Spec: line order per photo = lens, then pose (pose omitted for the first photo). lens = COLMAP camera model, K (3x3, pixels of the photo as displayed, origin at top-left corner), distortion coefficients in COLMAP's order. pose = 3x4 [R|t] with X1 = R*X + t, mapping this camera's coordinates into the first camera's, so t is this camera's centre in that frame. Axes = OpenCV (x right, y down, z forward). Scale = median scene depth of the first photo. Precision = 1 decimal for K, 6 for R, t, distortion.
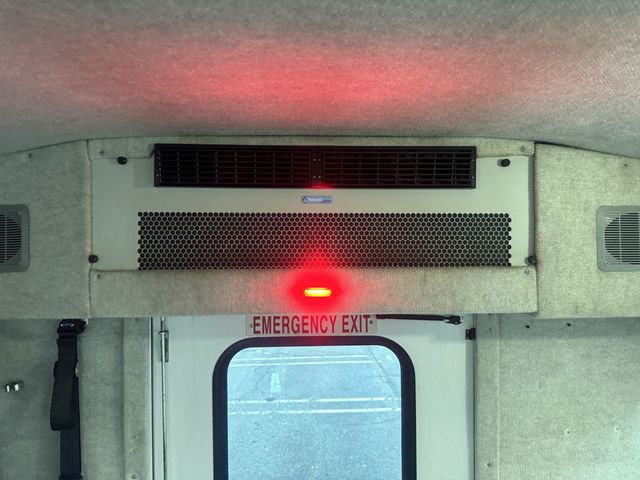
lens RADIAL K [[447.7, 0, 319.5], [0, 447.7, 242.9], [0, 0, 1]] dist [0.058981, -0.071589]
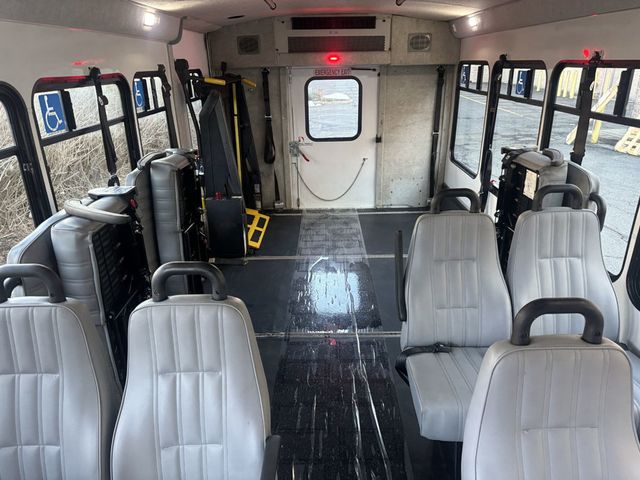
lens RADIAL K [[447.4, 0, 318.1], [0, 447.4, 244.6], [0, 0, 1]] dist [0.065409, -0.078508]
pose [[0.998745, 0.008228, -0.049406, 0.053900], [0.010818, 0.927696, 0.373179, 0.118954], [0.048904, -0.373245, 0.926443, -2.760894]]
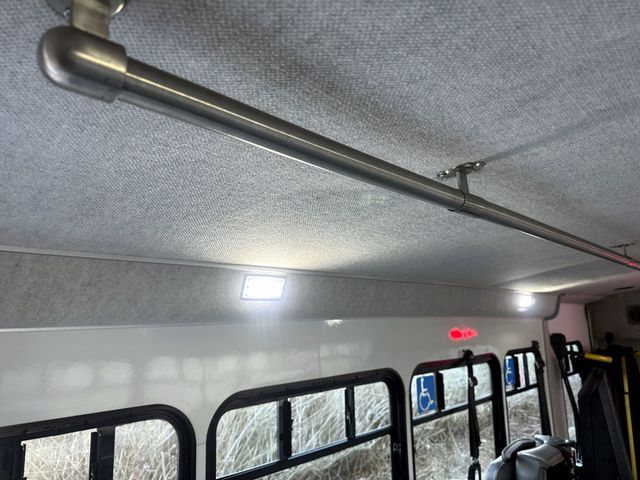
lens RADIAL K [[447.7, 0, 319.5], [0, 447.7, 242.9], [0, 0, 1]] dist [0.058981, -0.071589]
pose [[0.695688, -0.134909, -0.705562, 0.040814], [0.017045, 0.985030, -0.171539, 0.005980], [0.718142, 0.107311, 0.687573, -2.686144]]
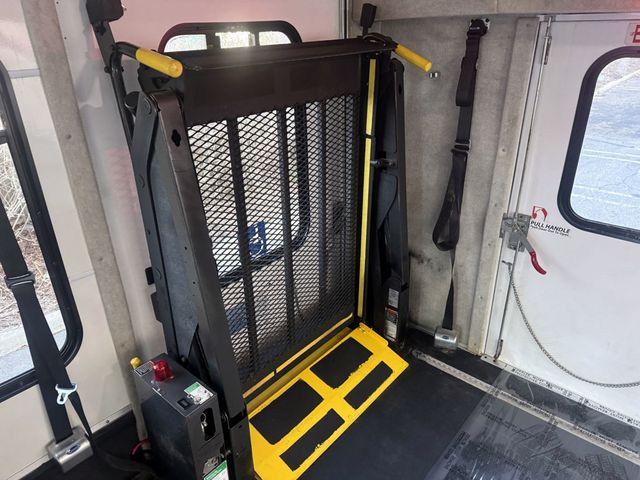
lens RADIAL K [[448.4, 0, 318.1], [0, 448.4, 236.7], [0, 0, 1]] dist [0.065893, -0.071790]
pose [[0.725967, 0.288989, -0.624065, 0.122620], [0.012172, 0.901887, 0.431801, 0.147482], [0.687622, -0.321070, 0.651222, -0.387144]]
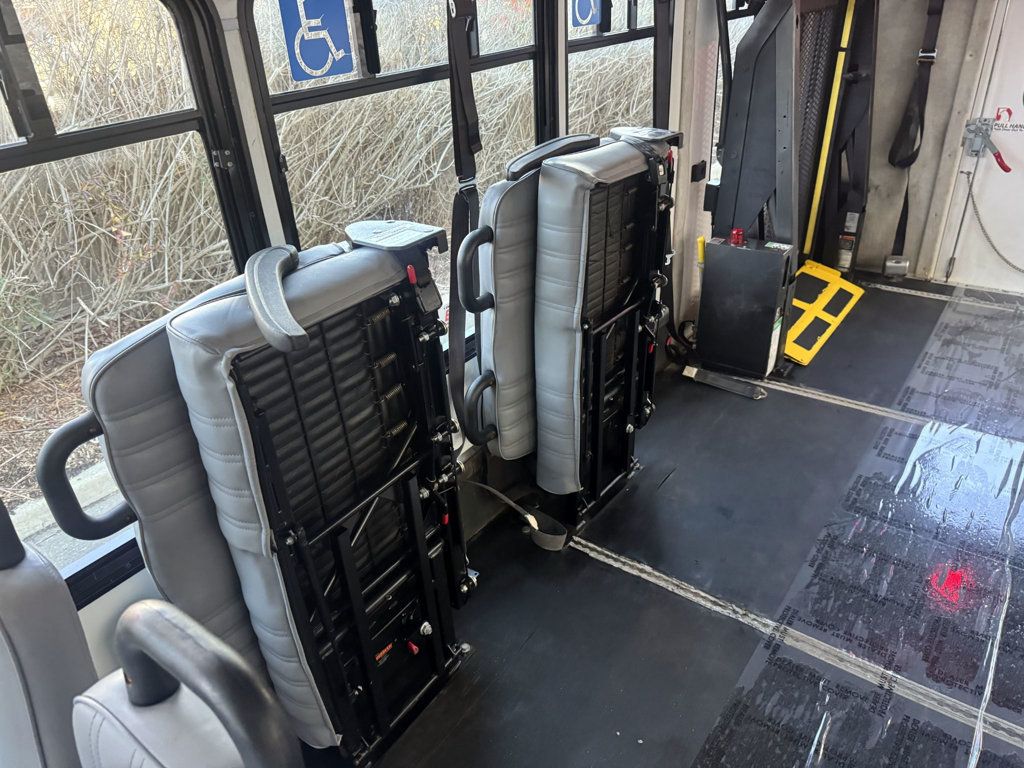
lens RADIAL K [[716.4, 0, 511.2], [0, 716.4, 388.7], [0, 0, 1]] dist [0.058981, -0.071589]
pose [[0.779671, 0.276343, -0.561914, 0.052550], [0.051233, 0.866196, 0.497072, 0.204507], [0.624090, -0.416341, 0.661190, -1.986346]]
